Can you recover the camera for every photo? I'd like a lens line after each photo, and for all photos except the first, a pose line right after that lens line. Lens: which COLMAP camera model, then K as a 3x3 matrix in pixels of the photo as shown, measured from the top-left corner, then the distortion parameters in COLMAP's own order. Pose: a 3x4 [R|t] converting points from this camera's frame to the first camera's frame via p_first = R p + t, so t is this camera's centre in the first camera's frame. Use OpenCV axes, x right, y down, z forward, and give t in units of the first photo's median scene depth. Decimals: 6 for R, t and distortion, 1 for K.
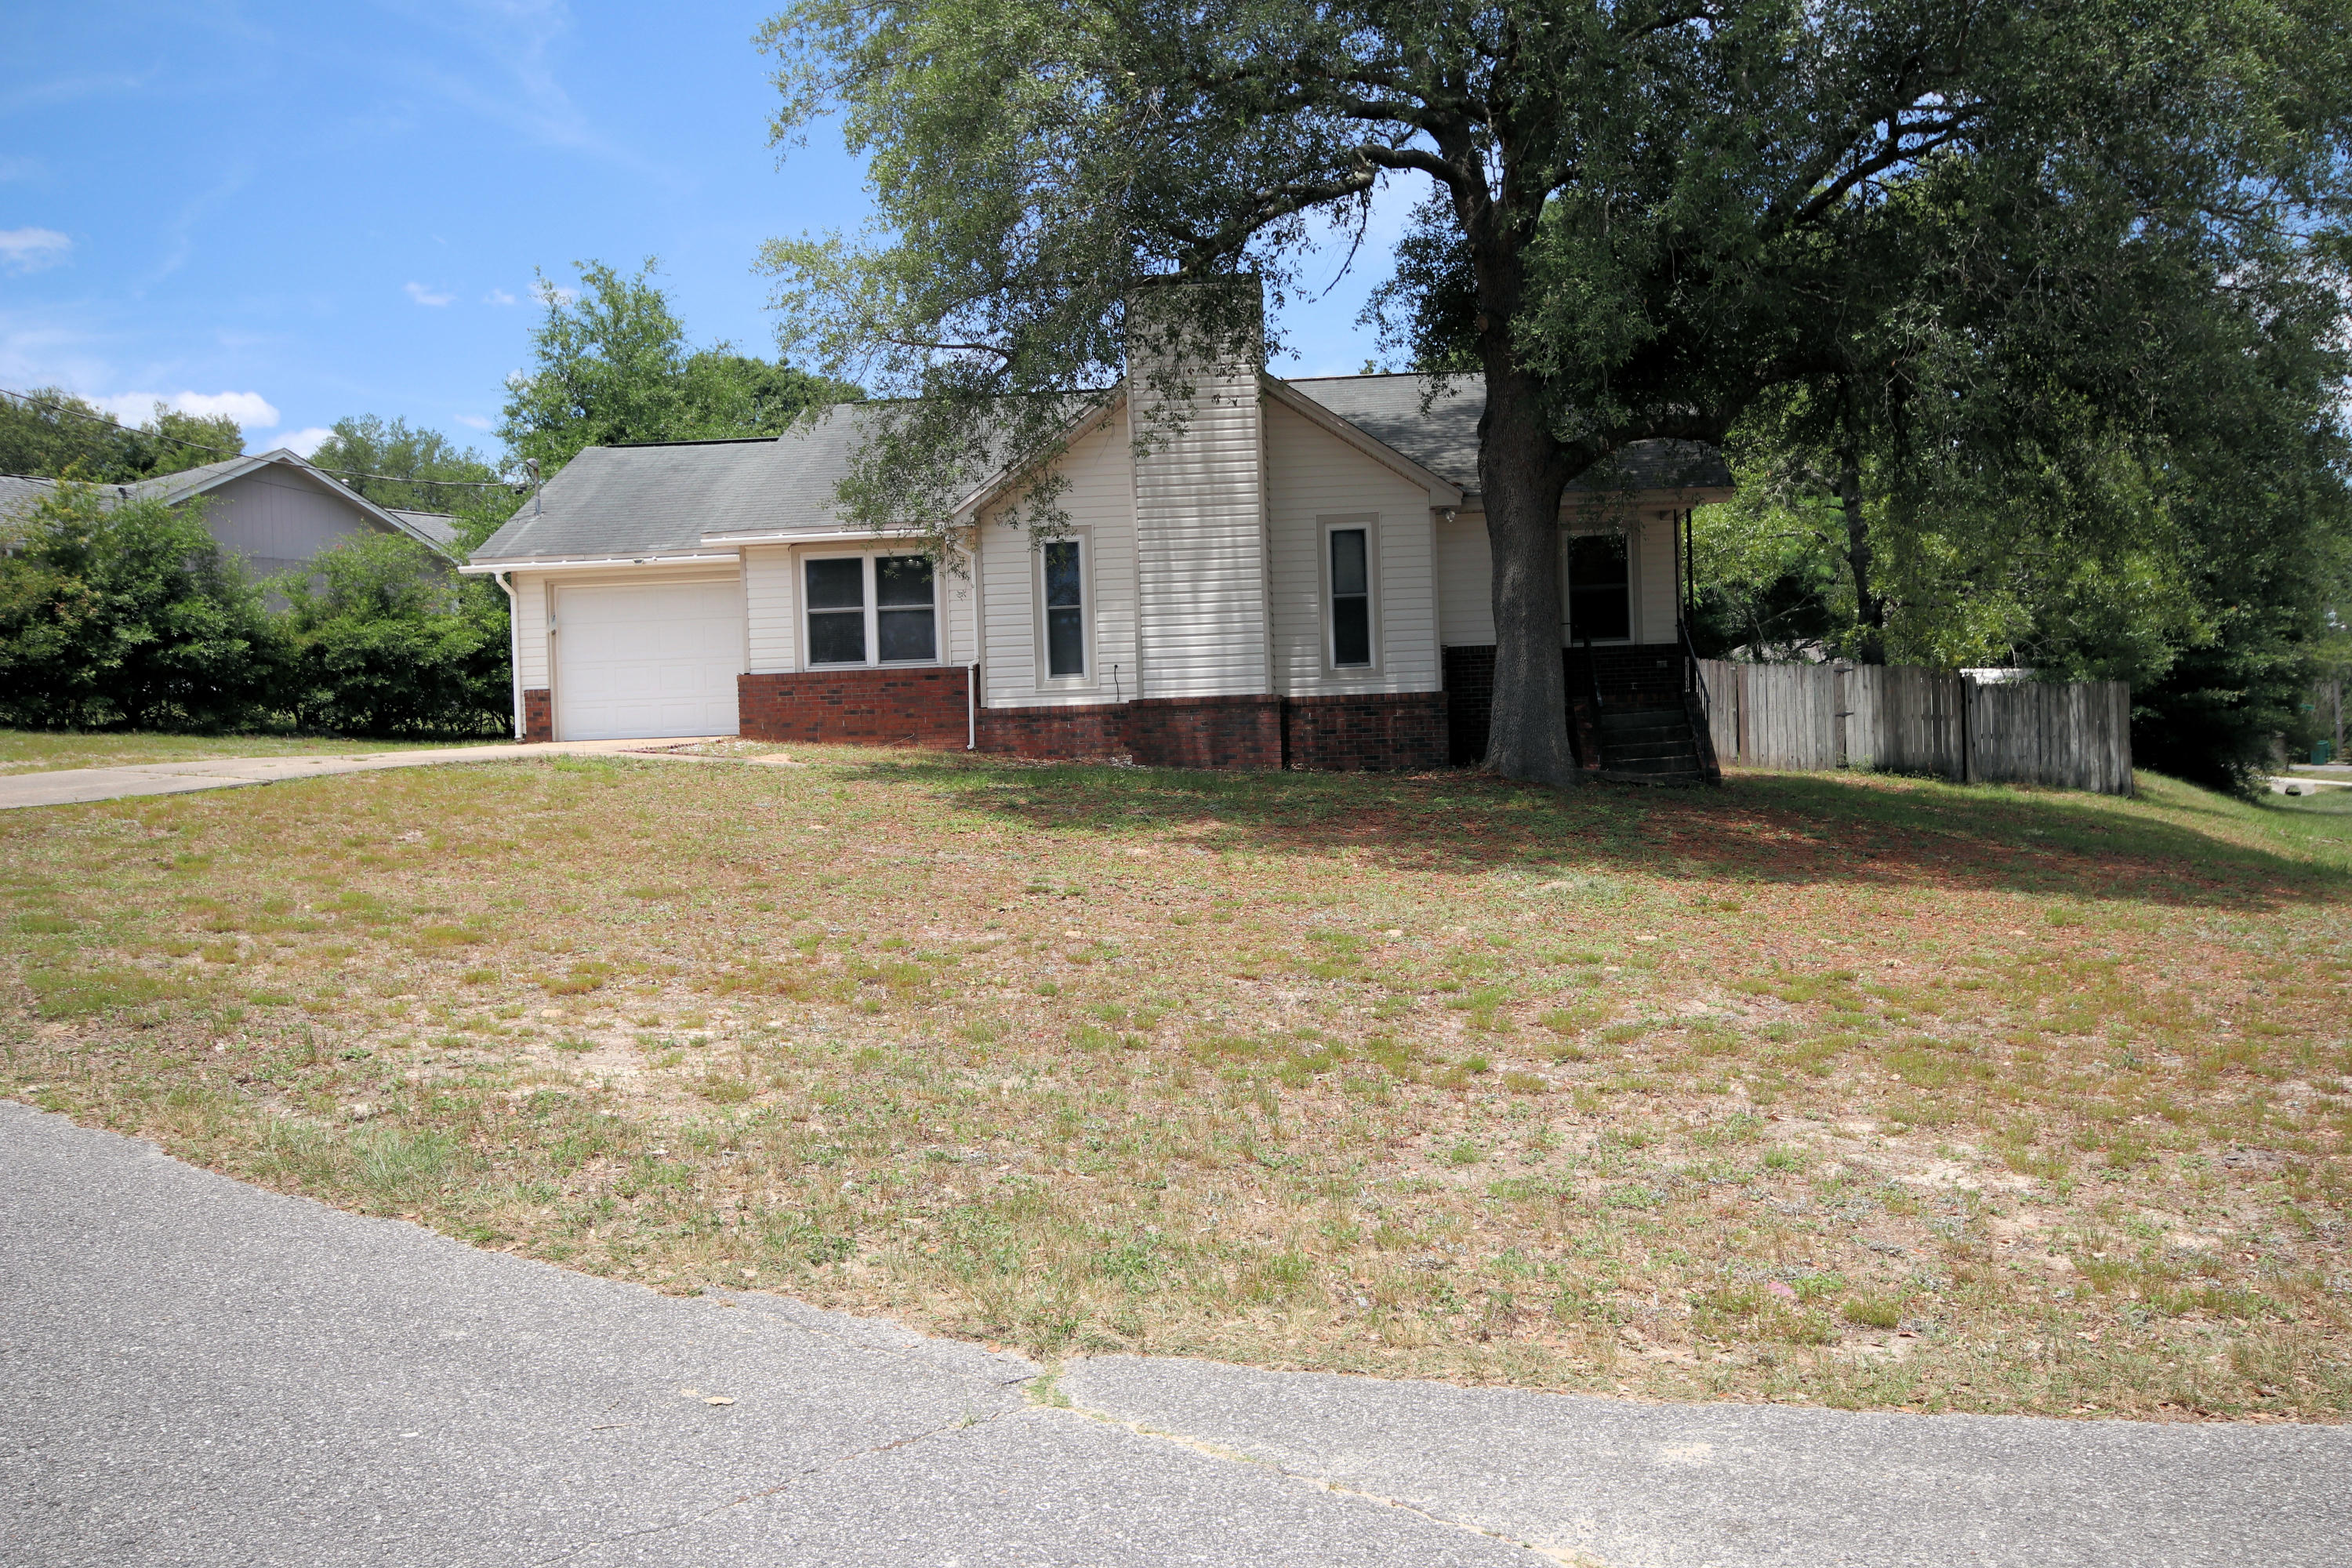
lens RADIAL K [[2175.5, 0, 1175.4], [0, 2175.5, 786.9], [0, 0, 1]] dist [-0.011209, 0.000000]
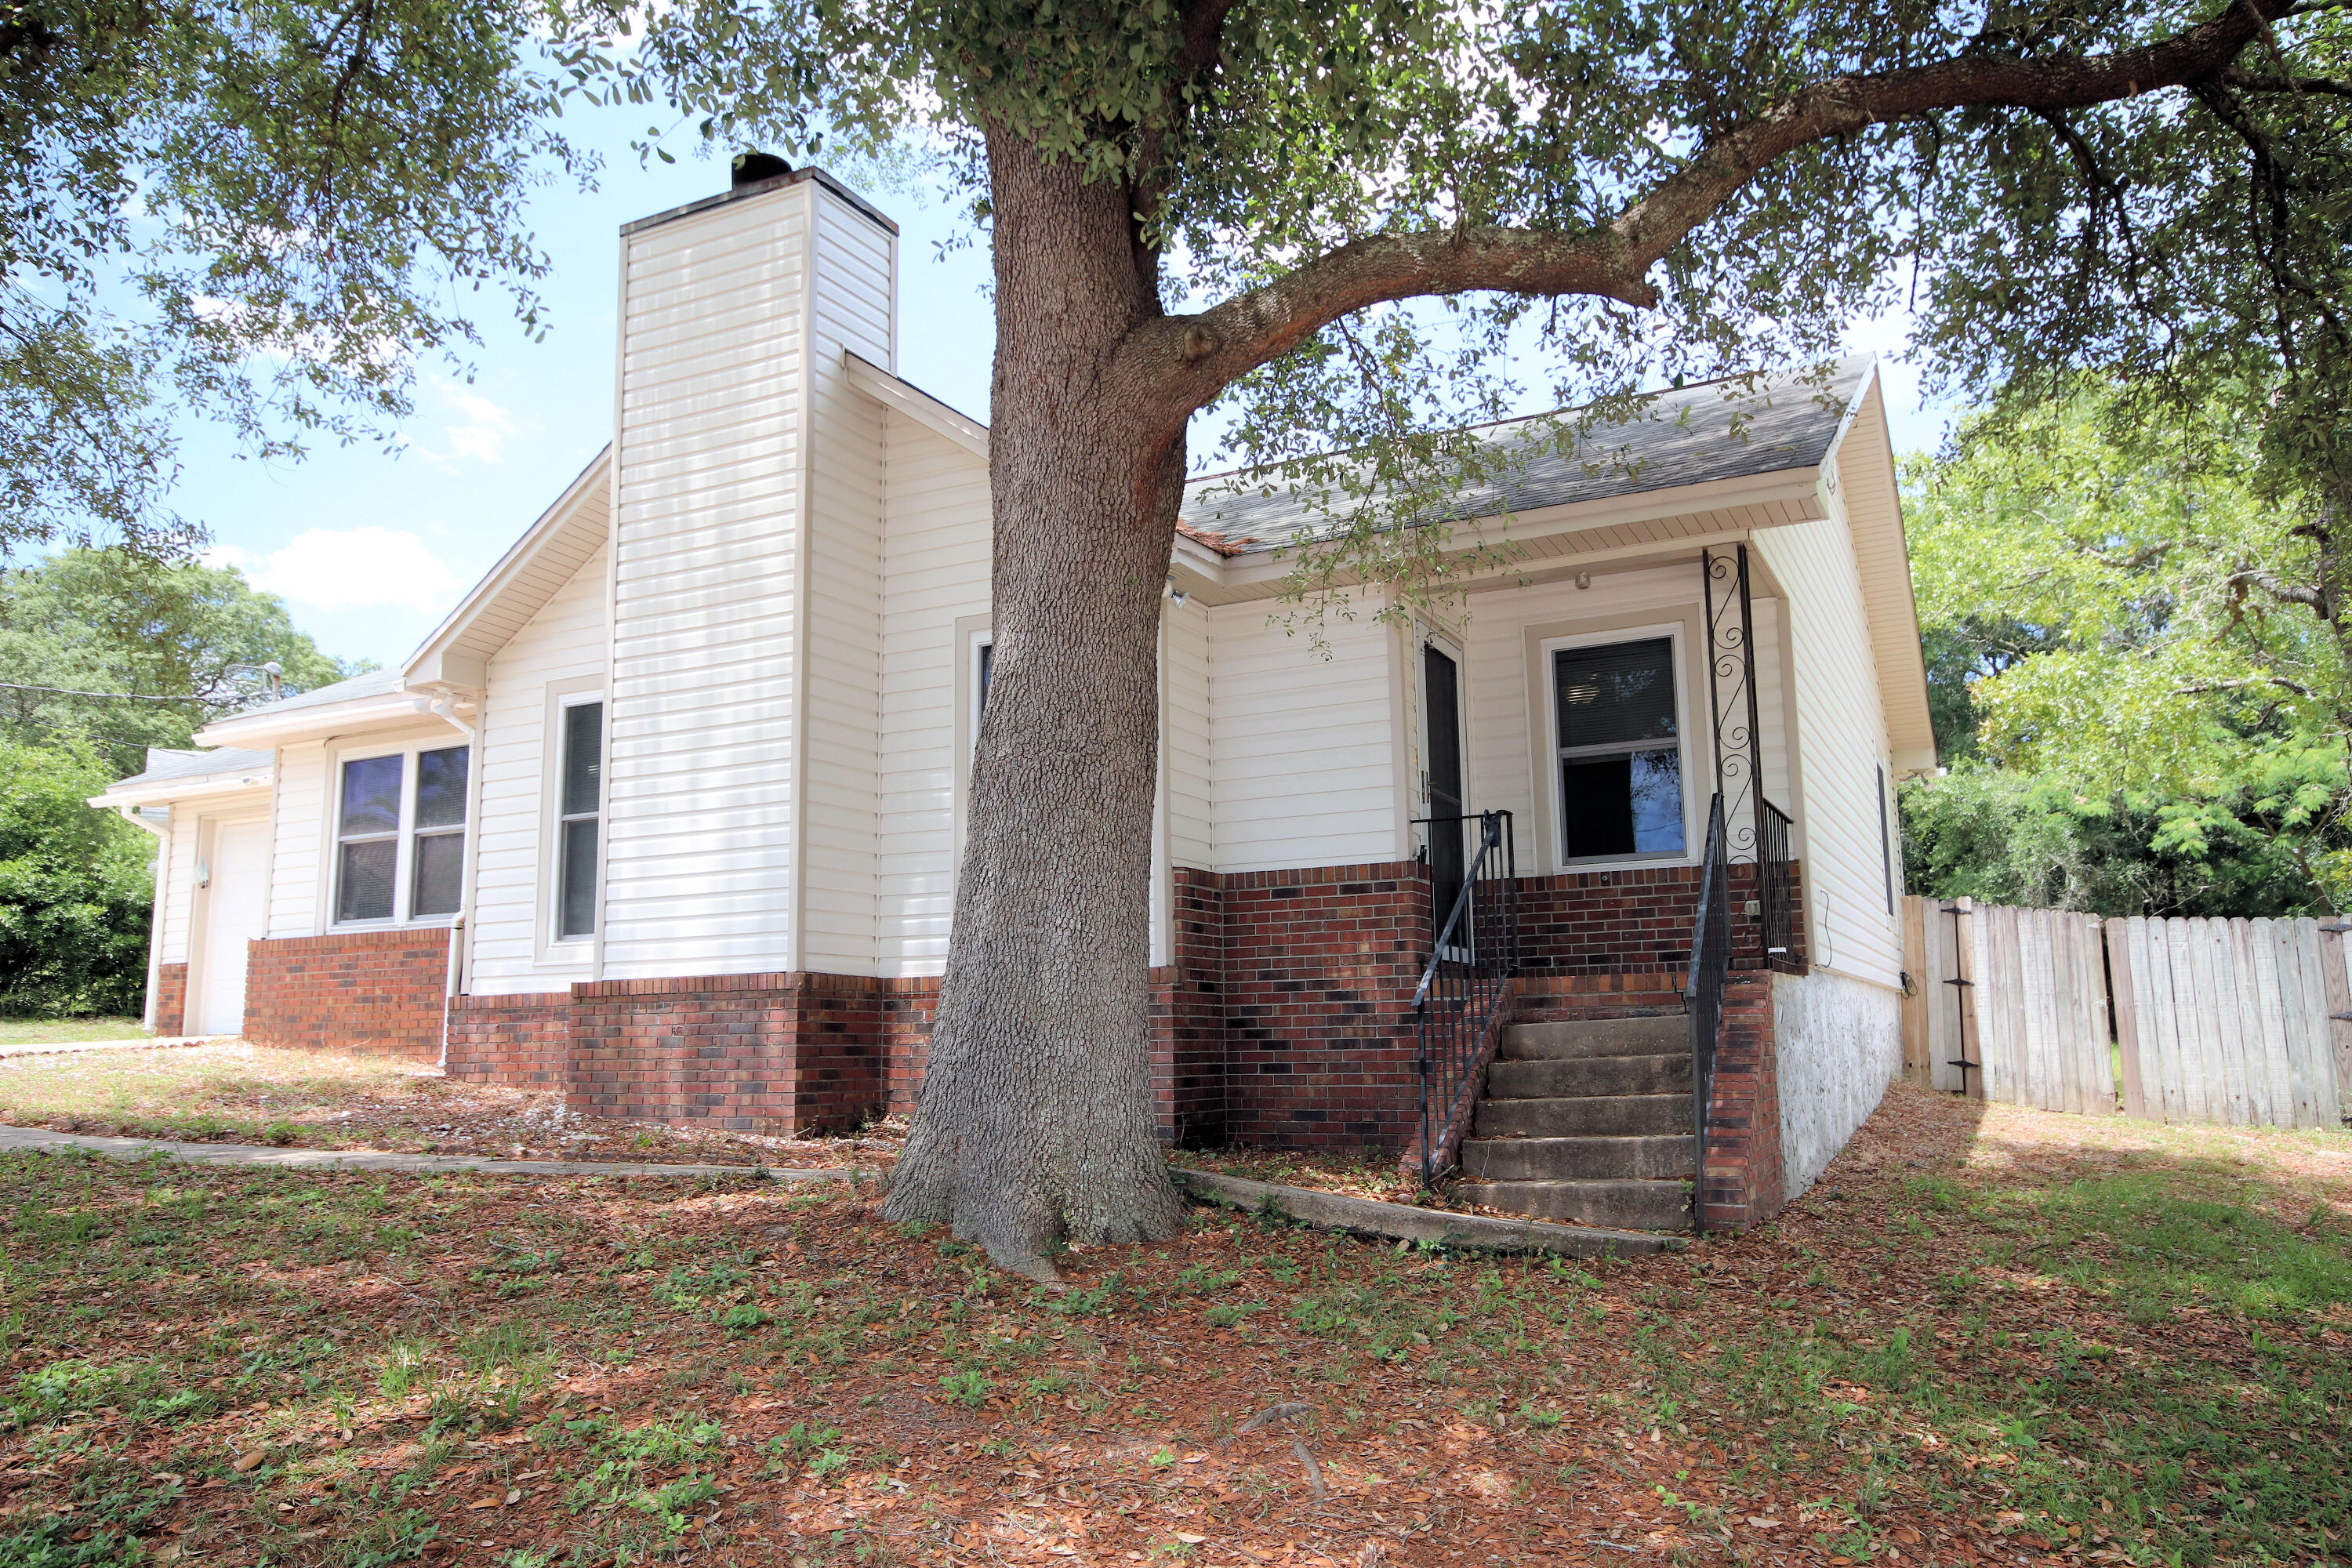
lens RADIAL K [[1752.3, 0, 1176.9], [0, 1752.3, 779.1], [0, 0, 1]] dist [0.003486, 0.000023]
pose [[0.927532, -0.038471, -0.371757, 0.252942], [-0.018303, 0.988819, -0.147993, -0.027034], [0.373294, 0.144072, 0.916458, 0.623452]]
